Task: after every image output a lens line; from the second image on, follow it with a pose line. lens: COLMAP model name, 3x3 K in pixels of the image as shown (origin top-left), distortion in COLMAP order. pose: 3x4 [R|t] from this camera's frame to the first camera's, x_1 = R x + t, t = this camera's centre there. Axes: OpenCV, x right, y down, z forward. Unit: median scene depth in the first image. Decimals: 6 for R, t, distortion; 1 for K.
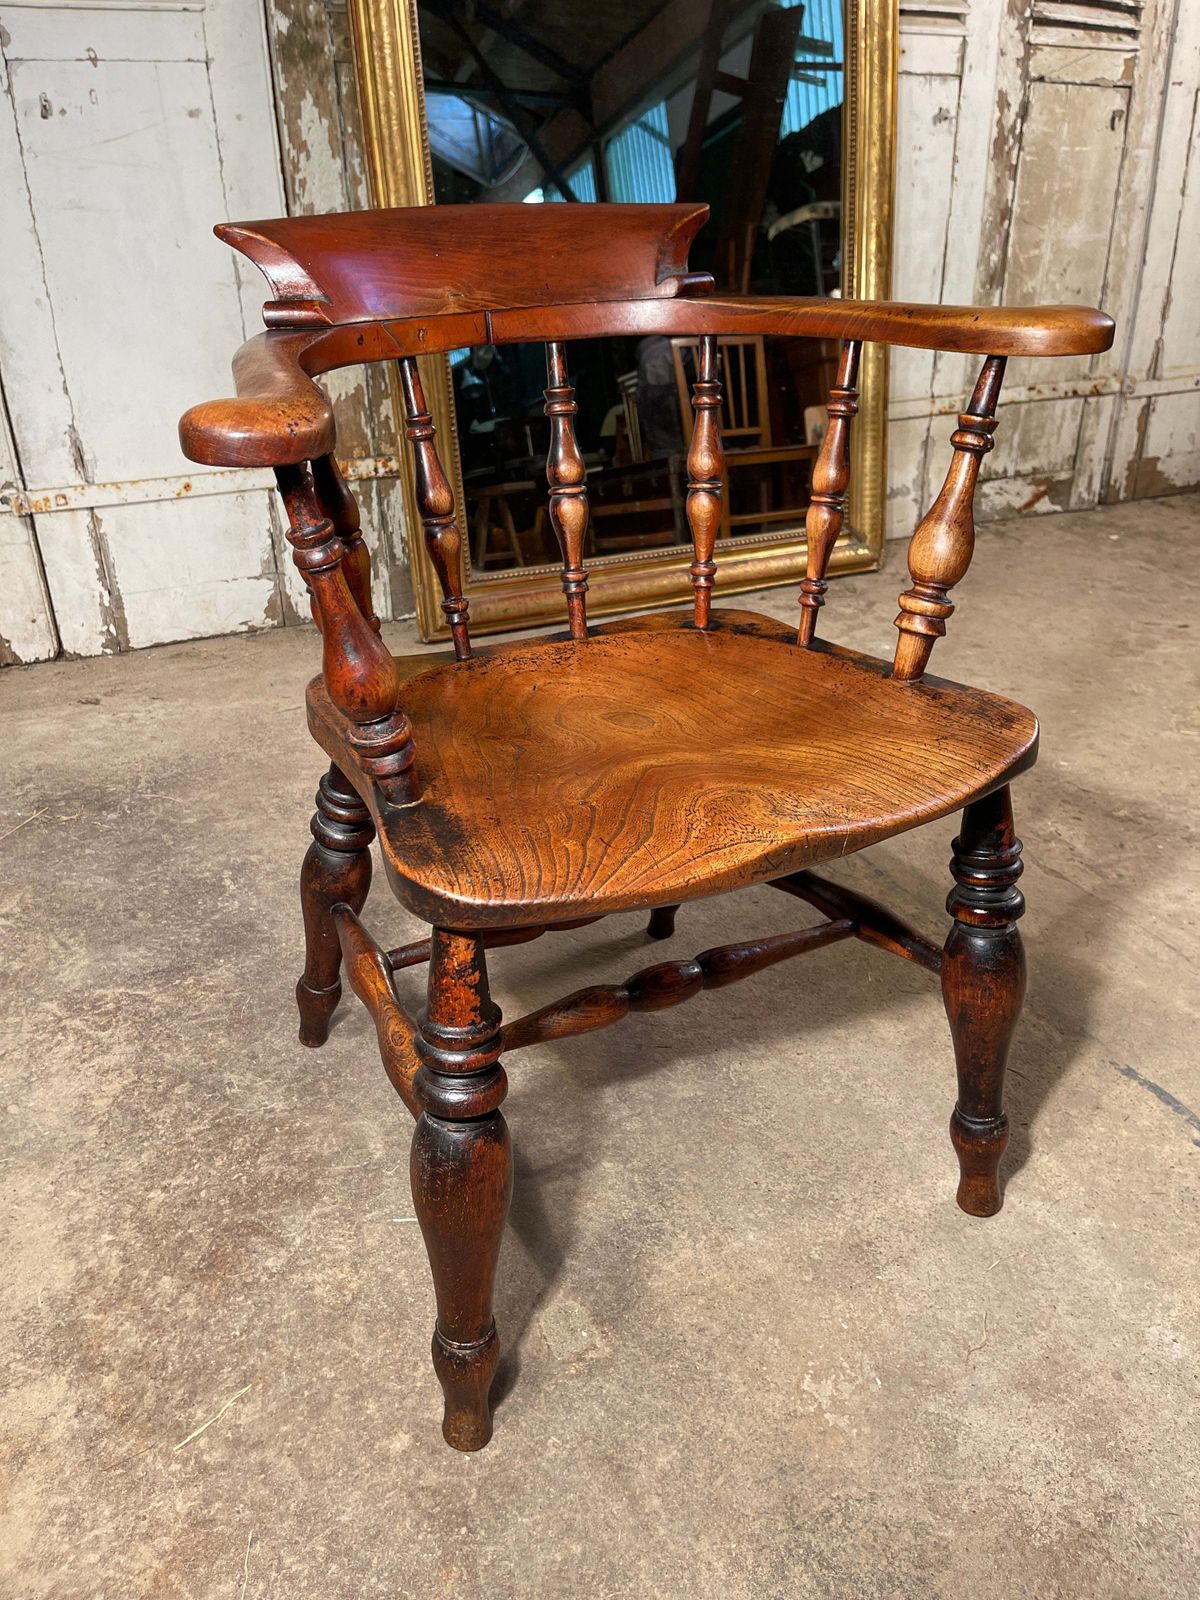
lens RADIAL K [[1226.9, 0, 601.0], [0, 1226.9, 805.2], [0, 0, 1]] dist [0.075843, -0.102884]
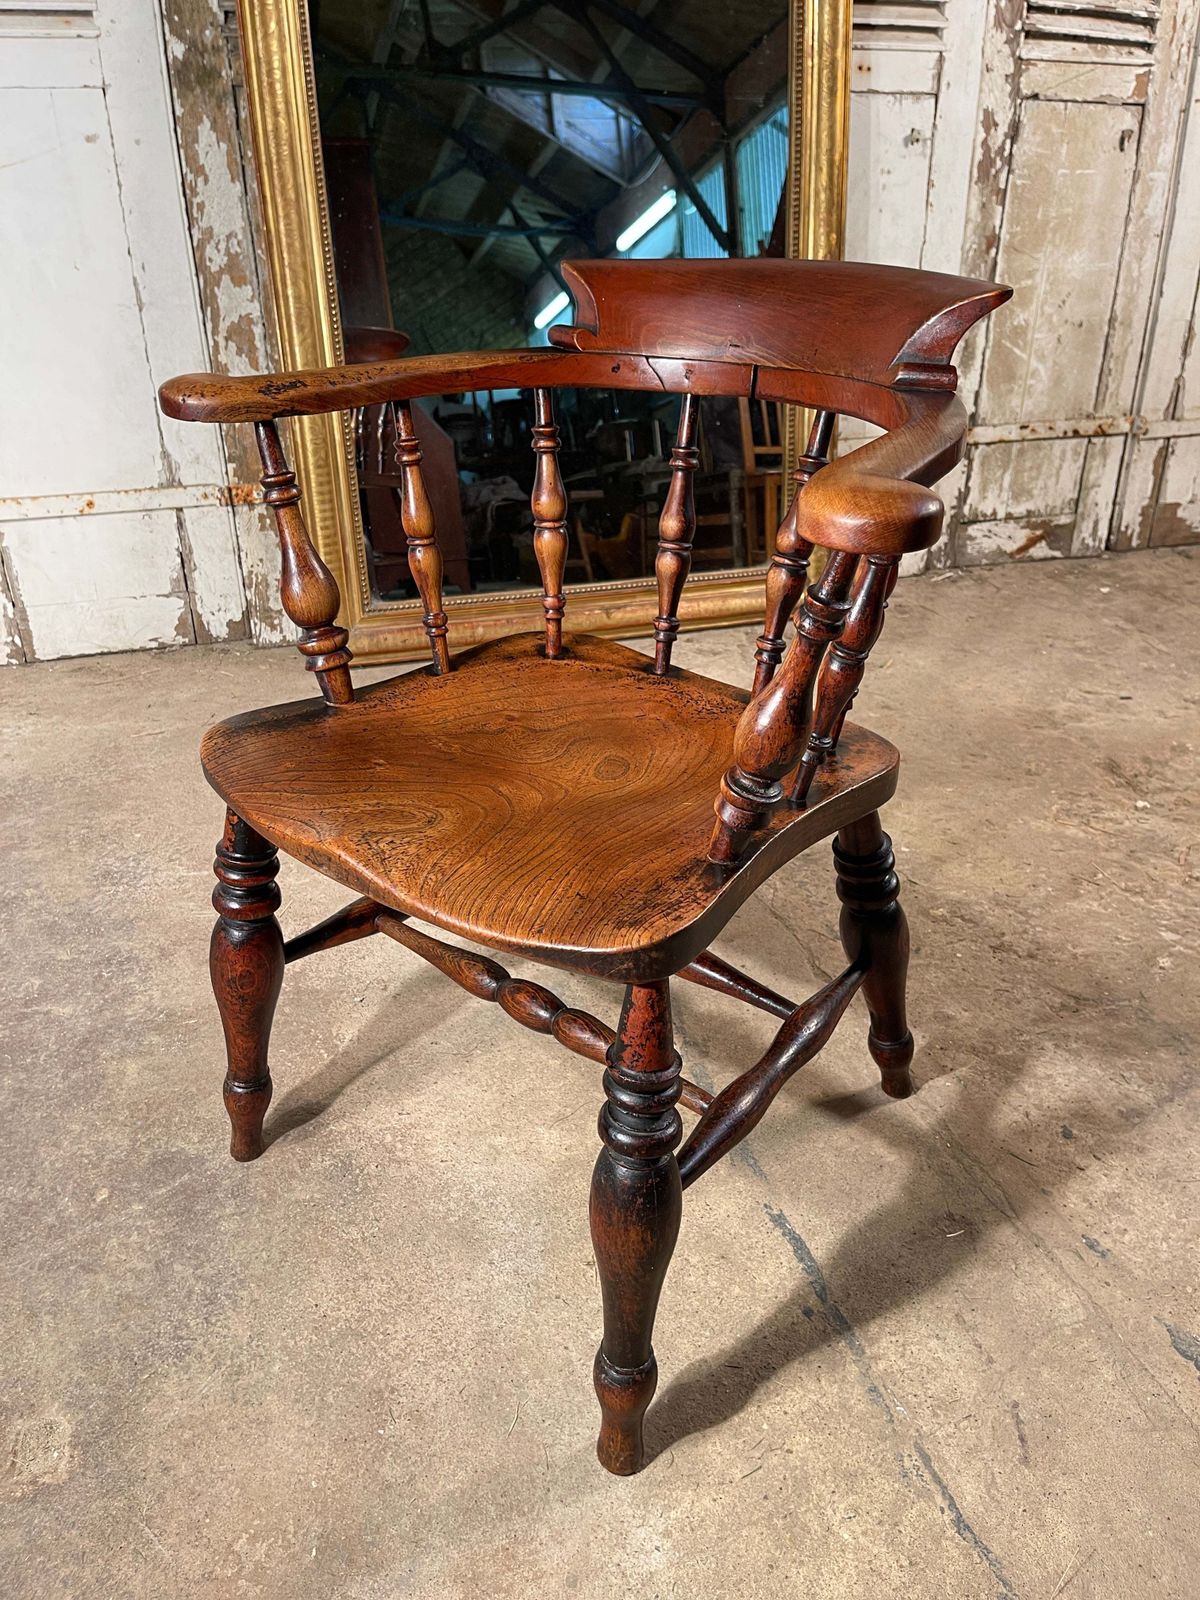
lens RADIAL K [[1226.9, 0, 606.4], [0, 1226.9, 809.0], [0, 0, 1]] dist [0.075843, -0.102884]
pose [[0.990607, 0.069682, -0.117657, 0.224306], [-0.068785, 0.997563, 0.011674, -0.051433], [0.118183, -0.003471, 0.992986, 0.045704]]
